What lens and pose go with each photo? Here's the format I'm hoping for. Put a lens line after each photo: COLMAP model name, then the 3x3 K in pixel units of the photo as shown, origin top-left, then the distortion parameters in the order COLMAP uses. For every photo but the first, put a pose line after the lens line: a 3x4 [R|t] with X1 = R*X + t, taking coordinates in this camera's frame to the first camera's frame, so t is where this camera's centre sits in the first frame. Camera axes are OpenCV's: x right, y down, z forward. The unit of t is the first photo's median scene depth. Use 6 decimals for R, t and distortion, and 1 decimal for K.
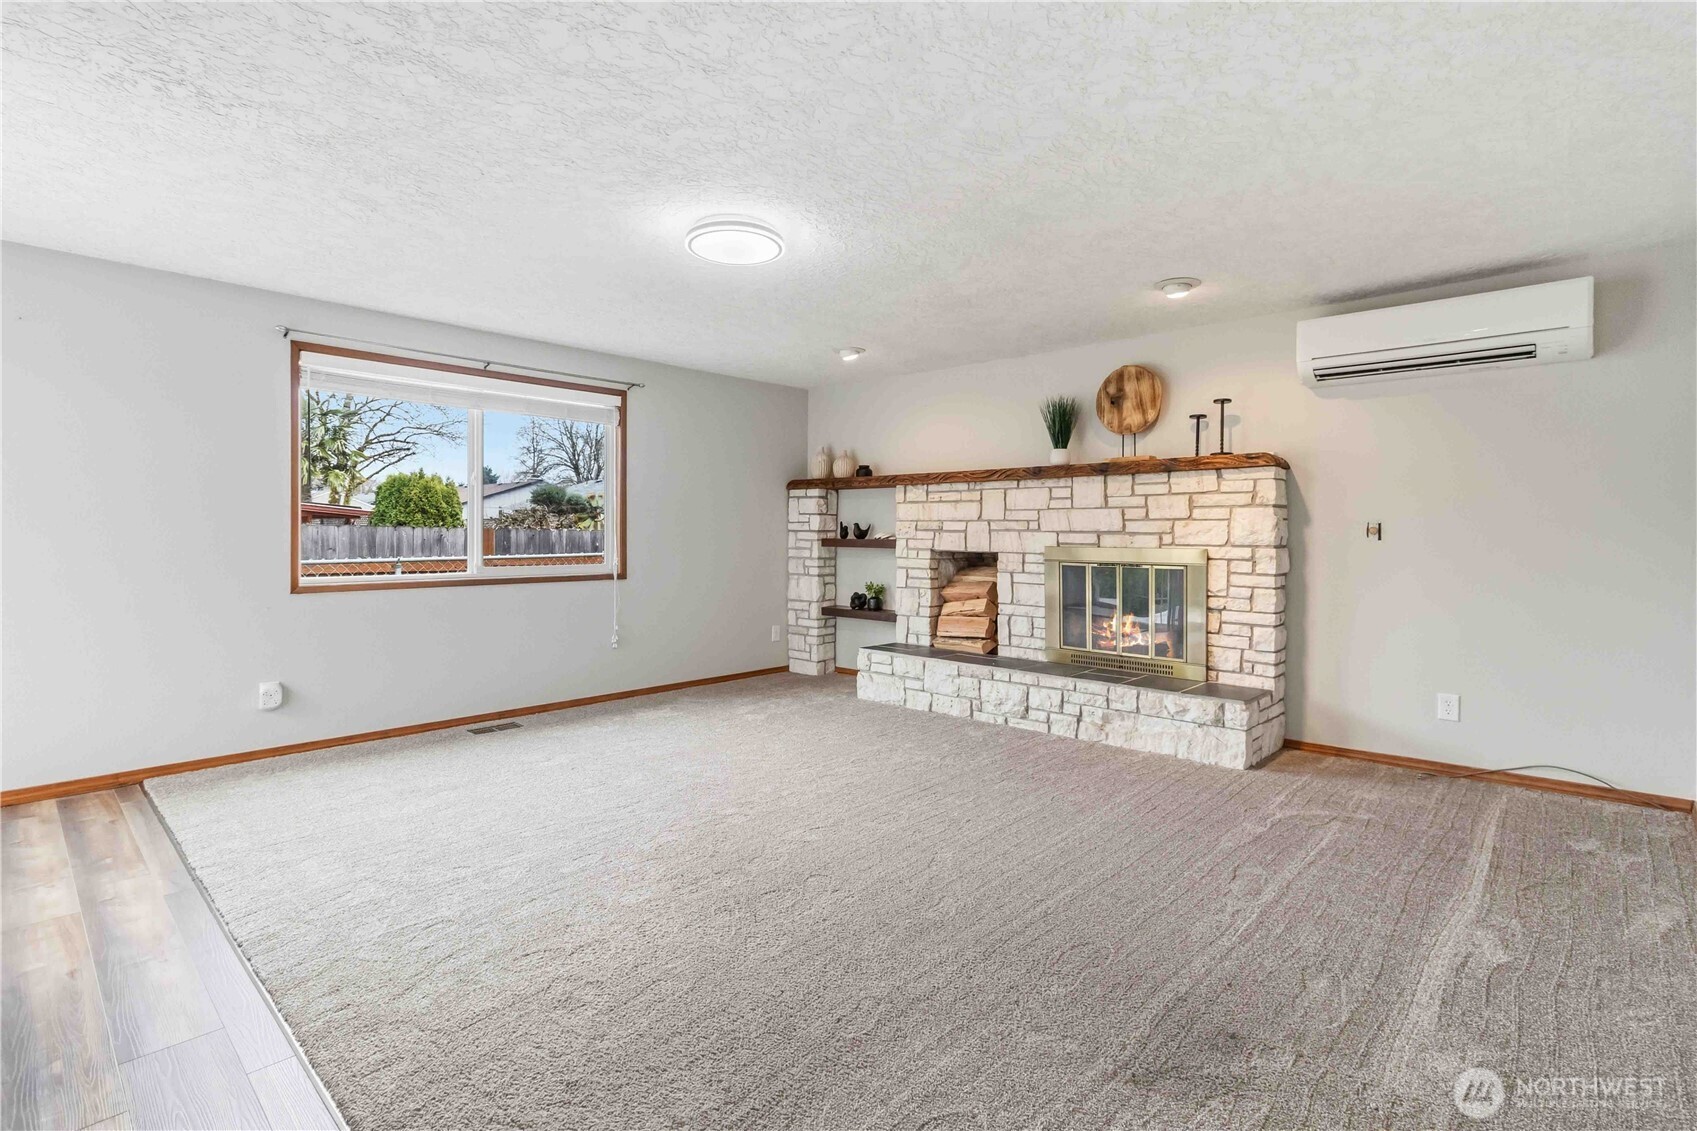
lens RADIAL K [[793.3, 0, 862.3], [0, 793.3, 535.0], [0, 0, 1]] dist [0.002336, 0.000681]
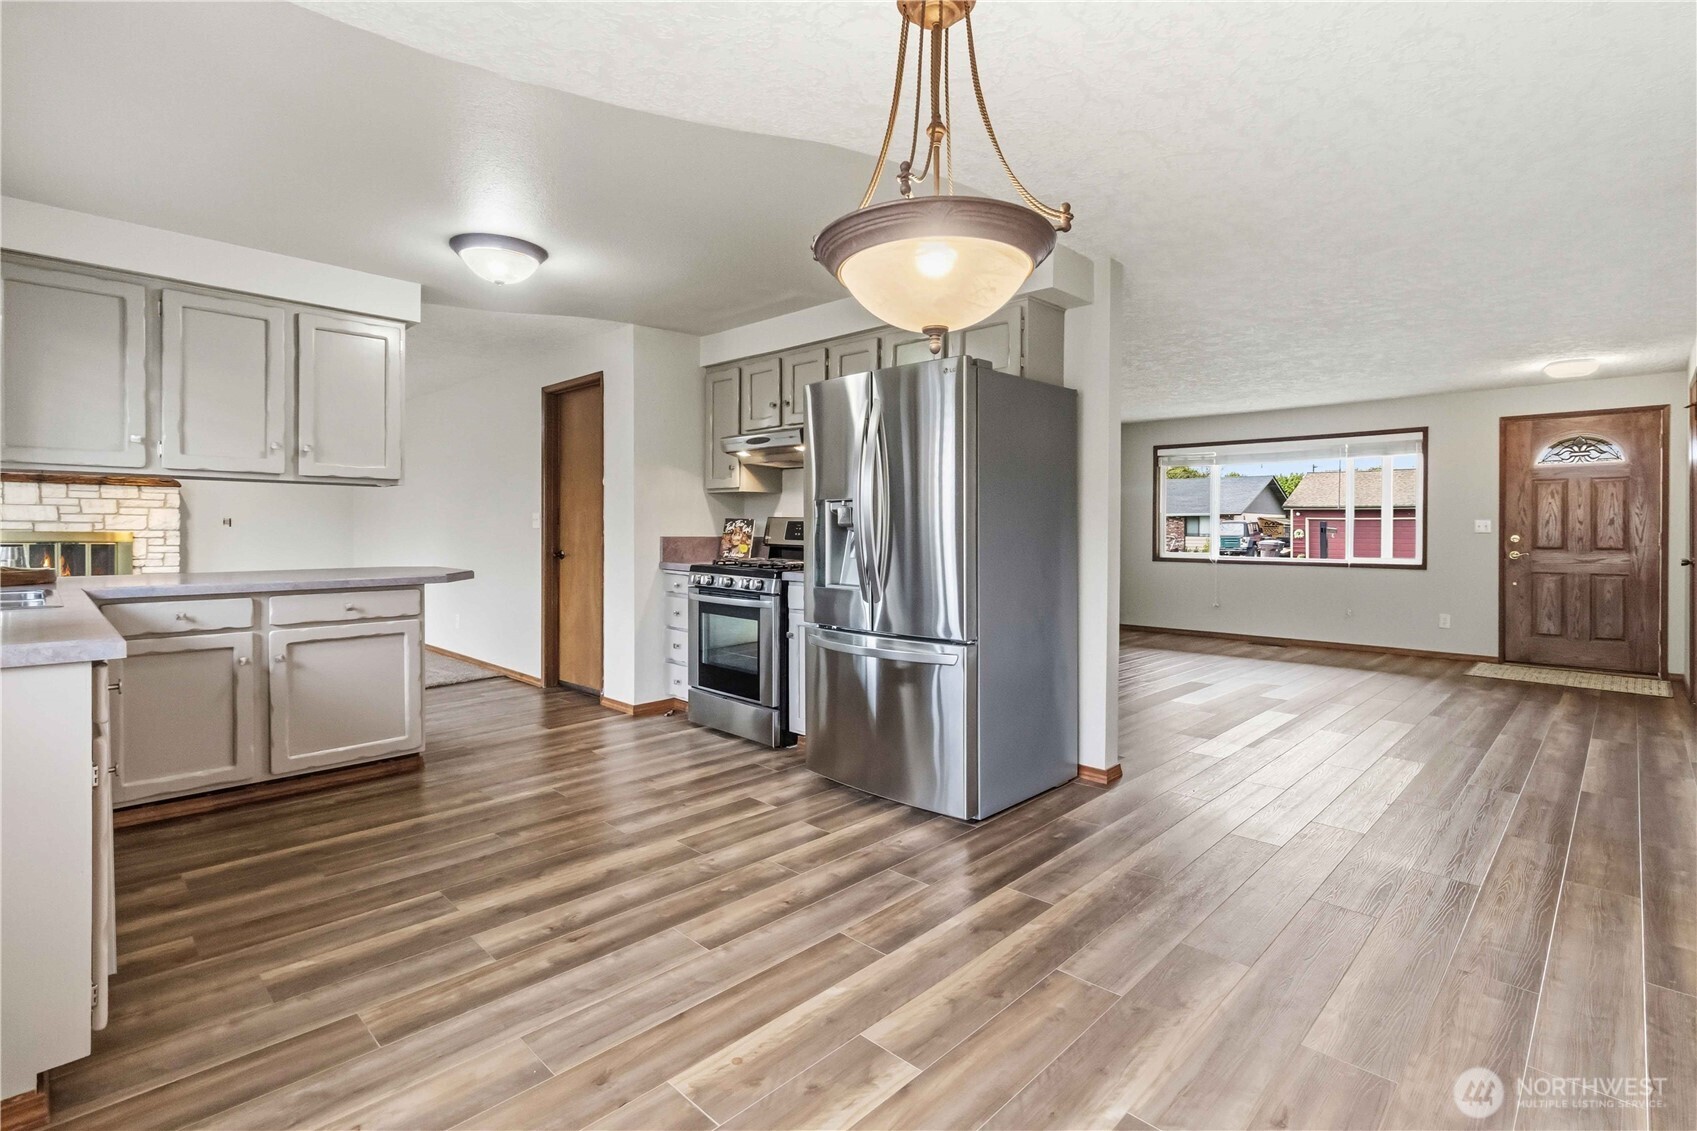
lens RADIAL K [[793.3, 0, 862.3], [0, 793.3, 535.0], [0, 0, 1]] dist [0.002336, 0.000681]
pose [[0.029187, -0.010130, 0.999523, -1.124240], [-0.004747, 0.999936, 0.010272, -0.000748], [-0.999563, -0.005045, 0.029137, -0.571089]]
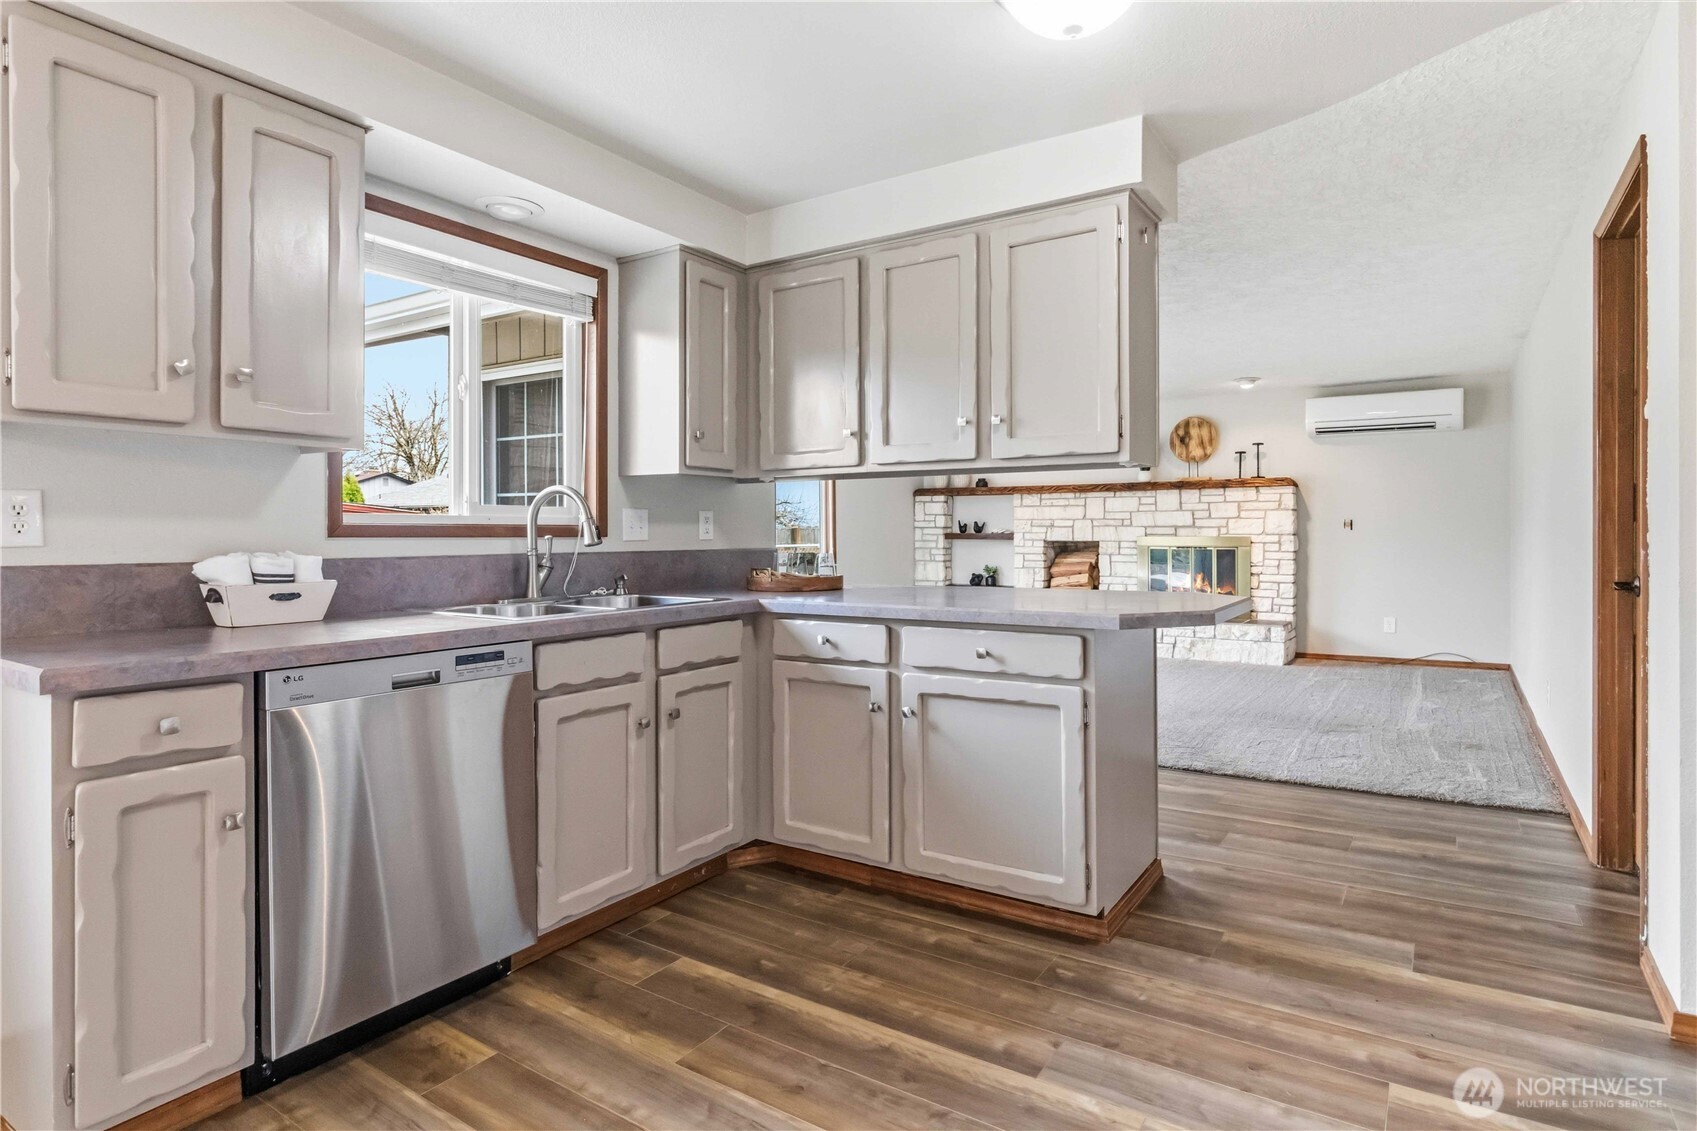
lens RADIAL K [[895.7, 0, 852.8], [0, 895.7, 538.1], [0, 0, 1]] dist [0.001261, 0.000098]
pose [[0.987184, -0.009563, 0.159301, -0.588136], [0.008614, 0.999941, 0.006645, 0.001788], [-0.159355, -0.005187, 0.987208, -0.599452]]
